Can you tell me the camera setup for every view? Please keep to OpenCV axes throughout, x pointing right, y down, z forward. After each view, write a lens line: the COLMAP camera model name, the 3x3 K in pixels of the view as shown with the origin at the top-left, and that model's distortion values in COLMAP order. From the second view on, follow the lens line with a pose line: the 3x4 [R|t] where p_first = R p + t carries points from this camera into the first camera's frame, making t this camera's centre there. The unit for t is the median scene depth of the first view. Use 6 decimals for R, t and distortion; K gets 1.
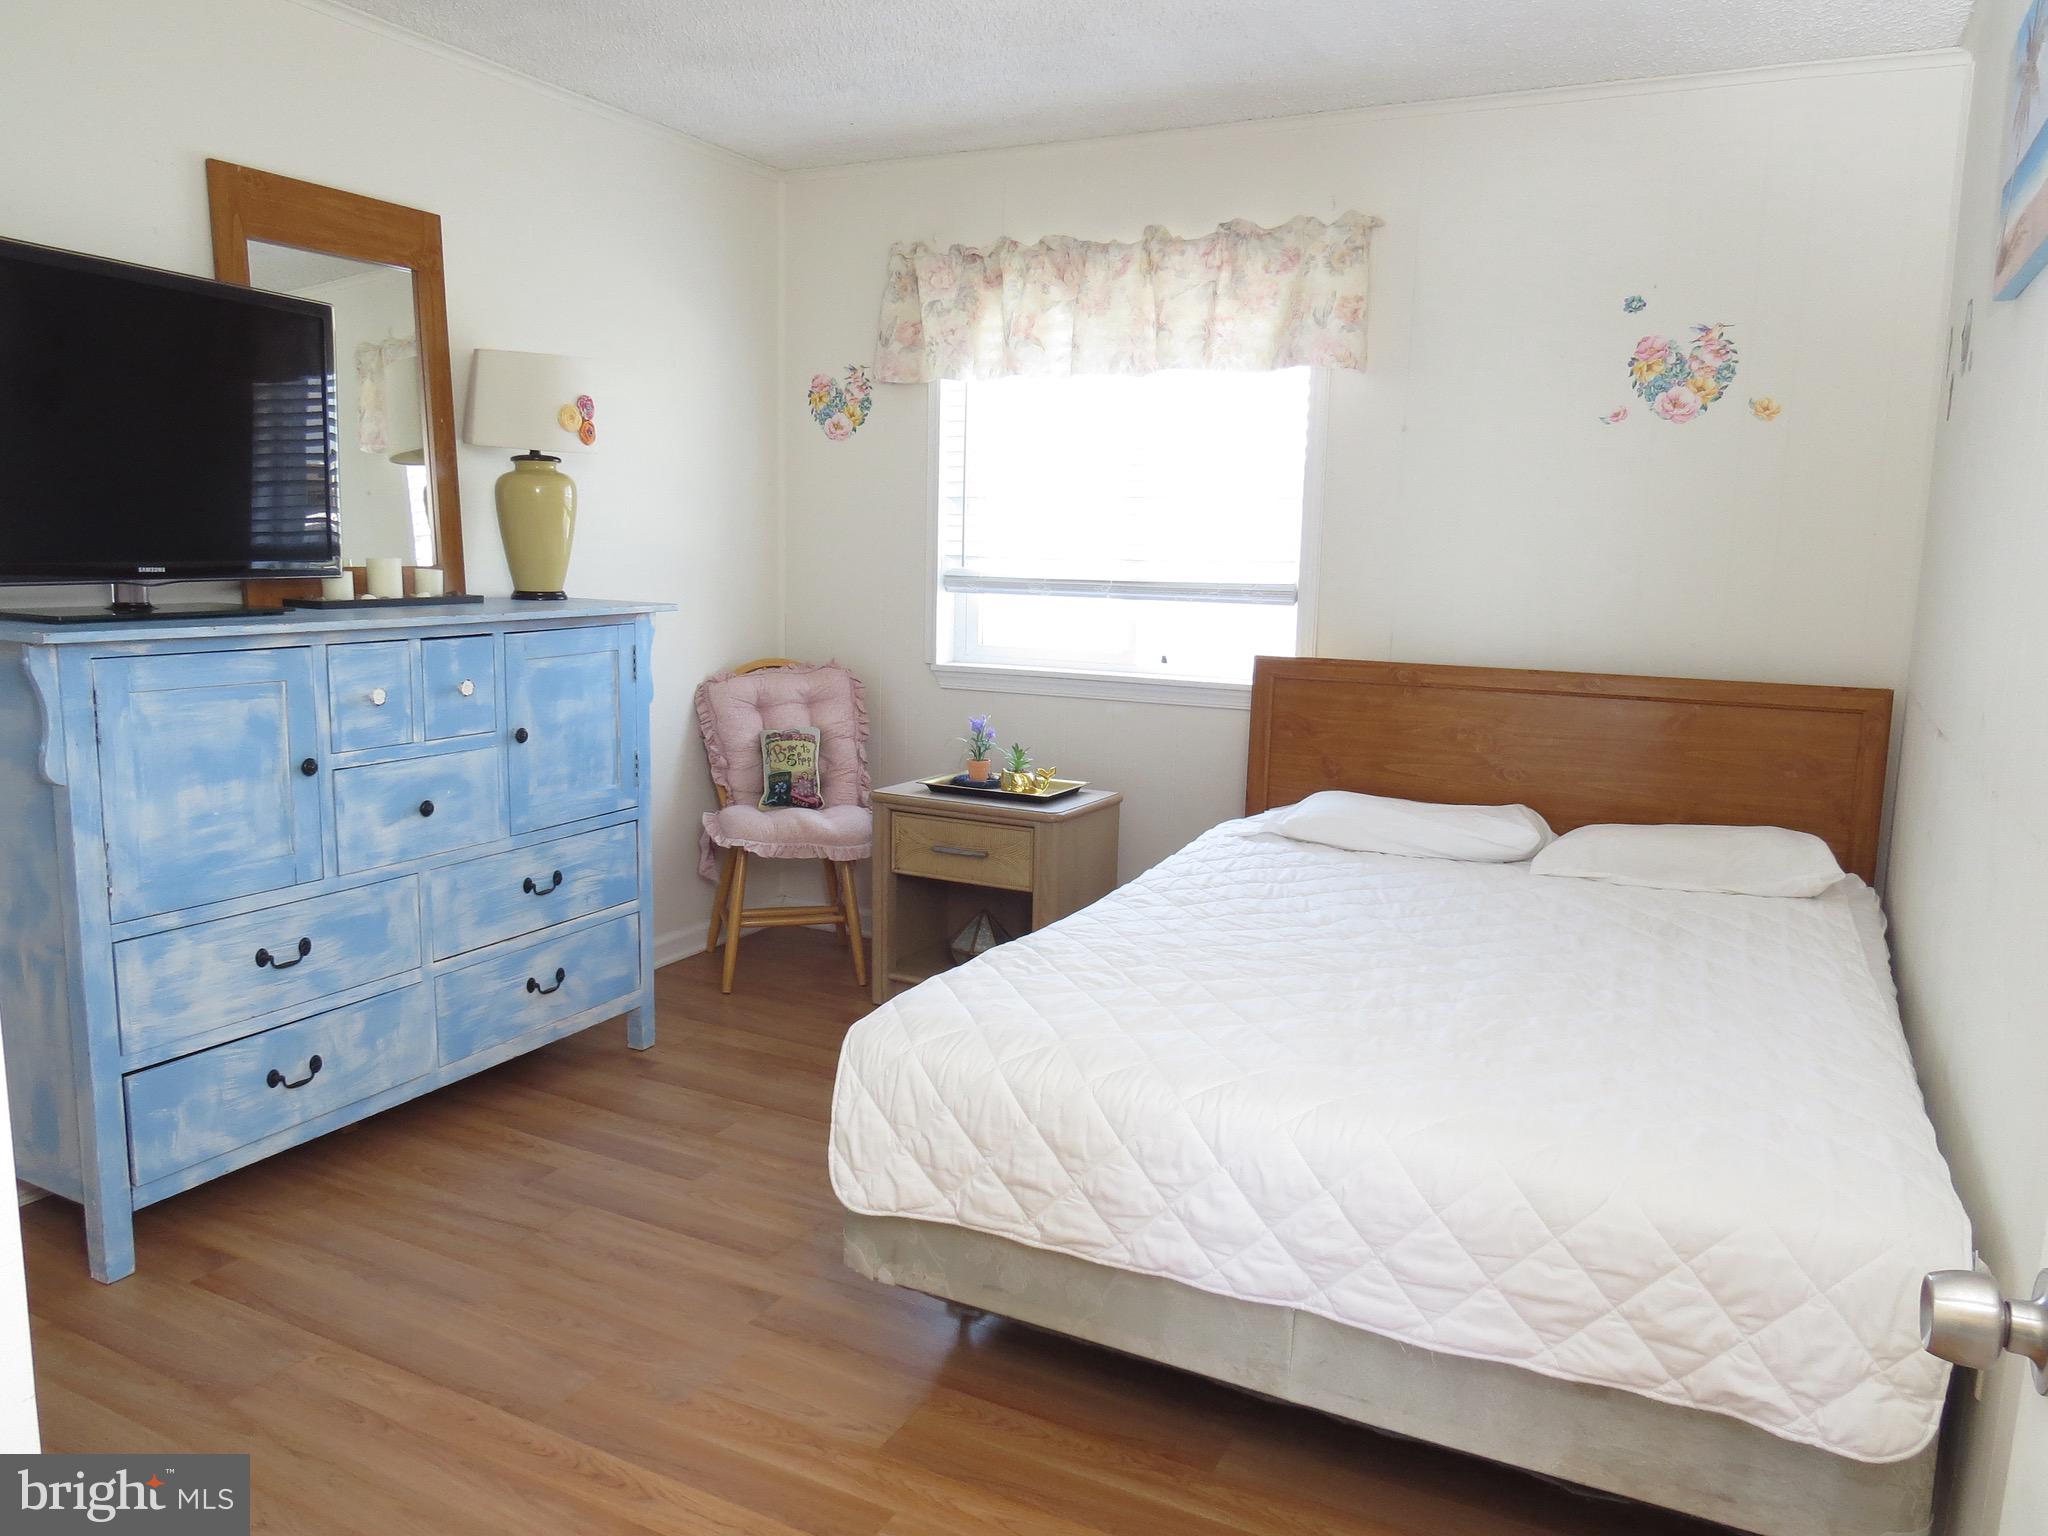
lens RADIAL K [[1471.1, 0, 1028.1], [0, 1471.1, 768.8], [0, 0, 1]] dist [-0.008145, 0.000722]
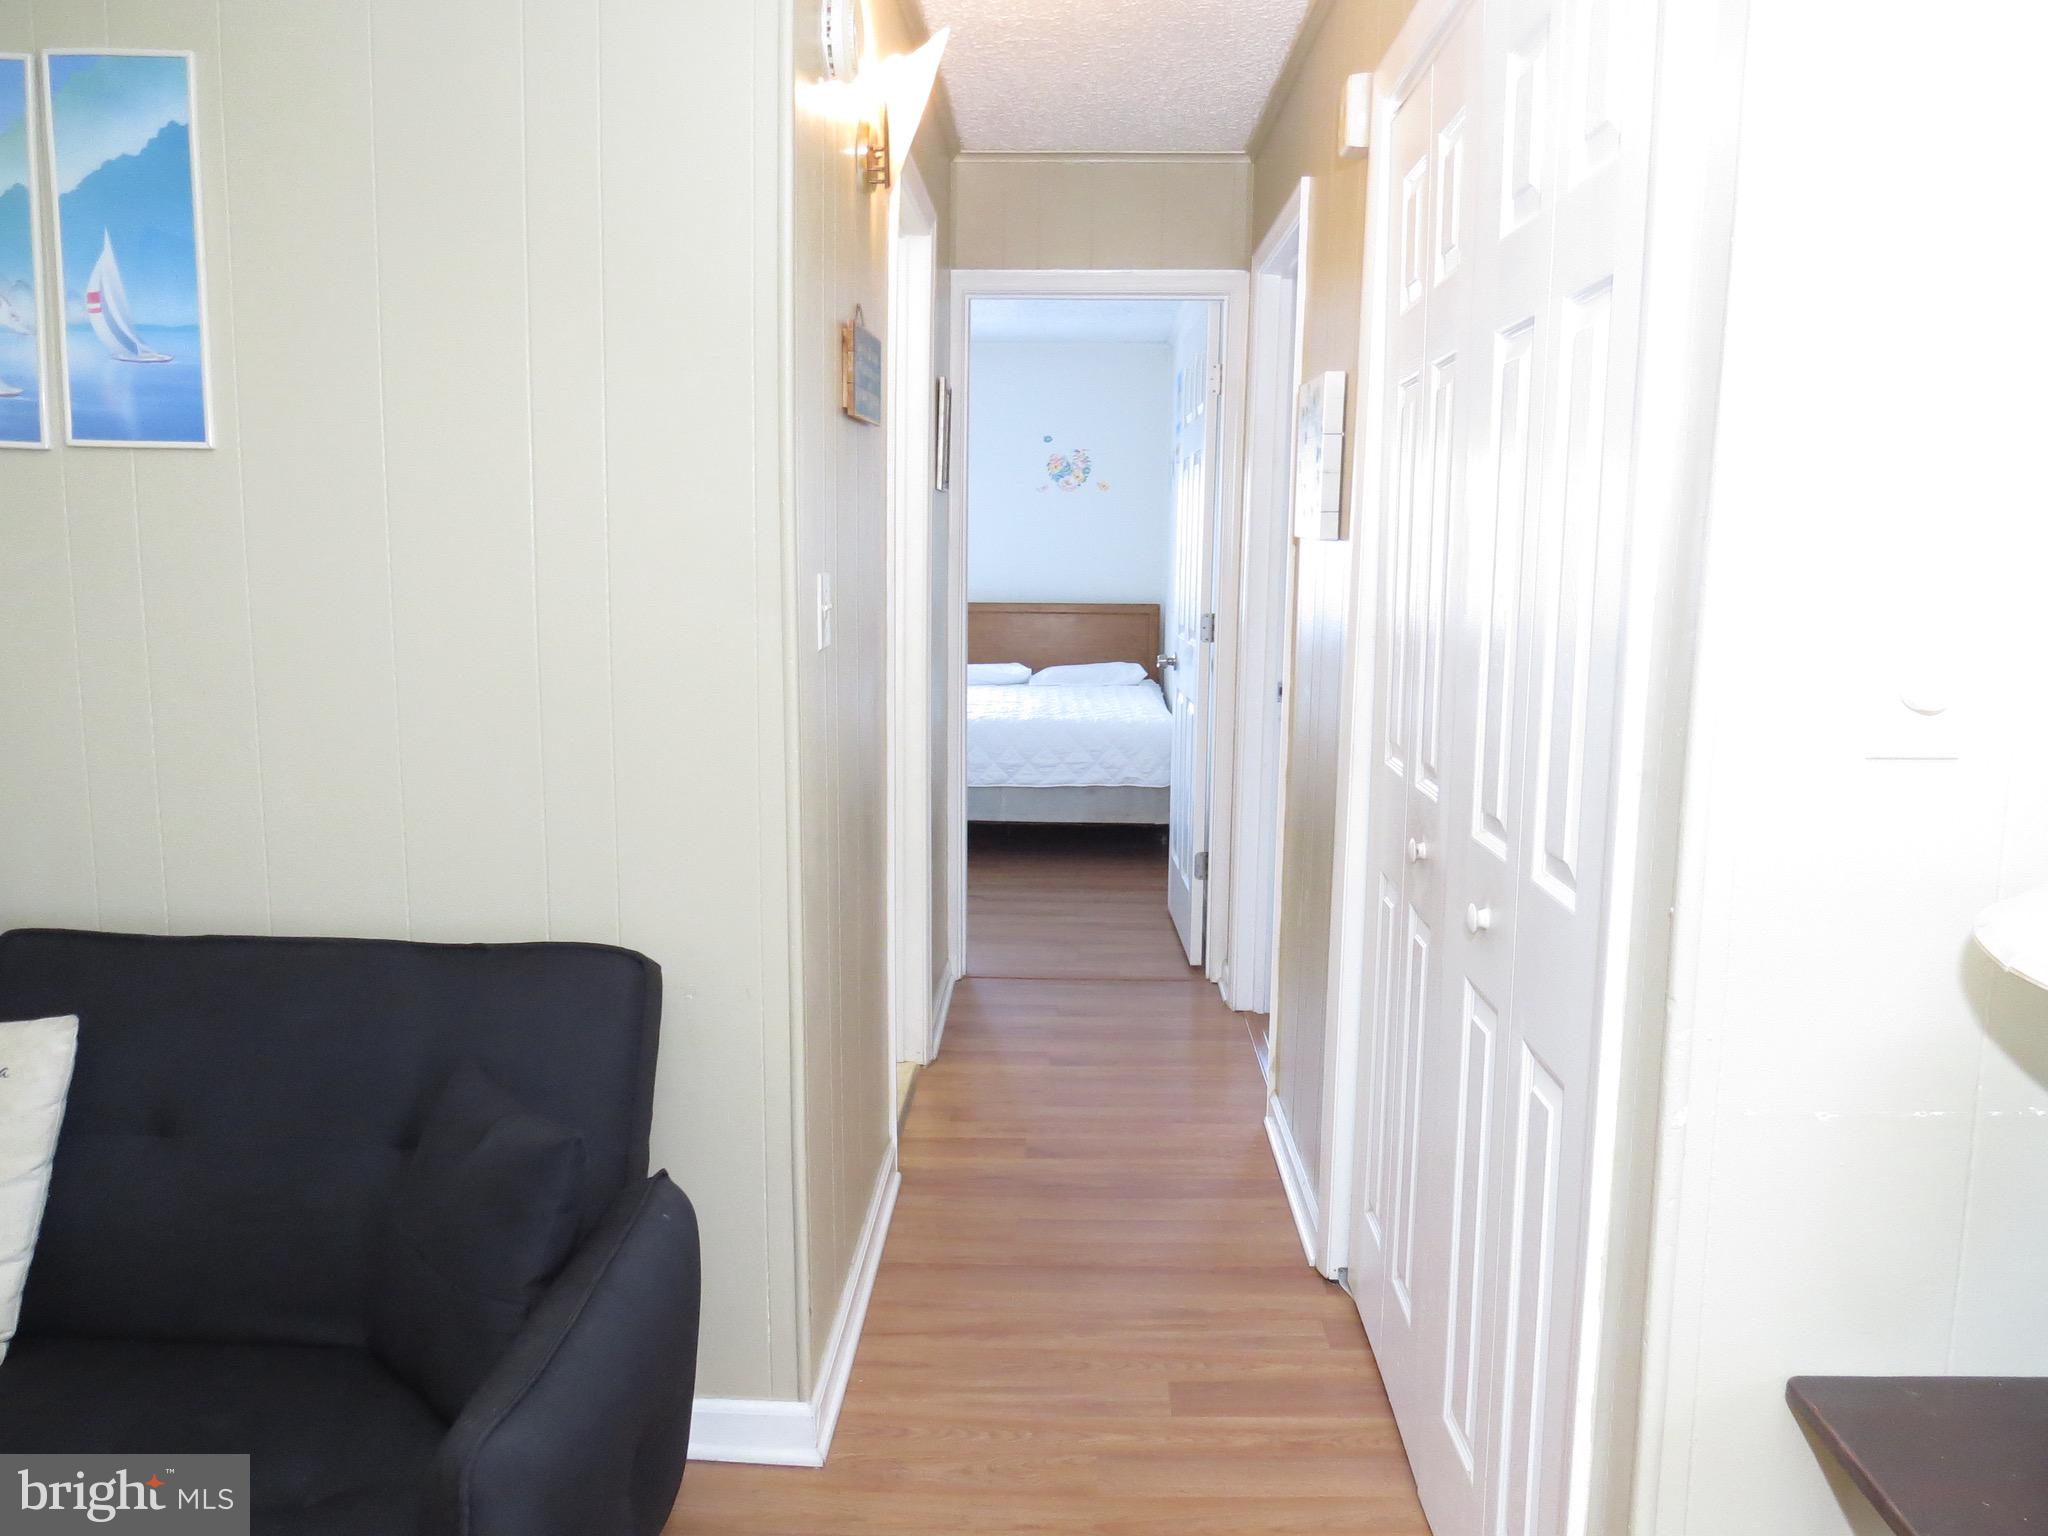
lens RADIAL K [[1471.1, 0, 1024.2], [0, 1471.1, 760.8], [0, 0, 1]] dist [-0.008145, 0.000722]
pose [[0.910012, -0.066527, 0.409209, -0.617848], [0.071189, 0.997455, 0.003847, 0.175777], [-0.408424, 0.025630, 0.912433, -1.104441]]
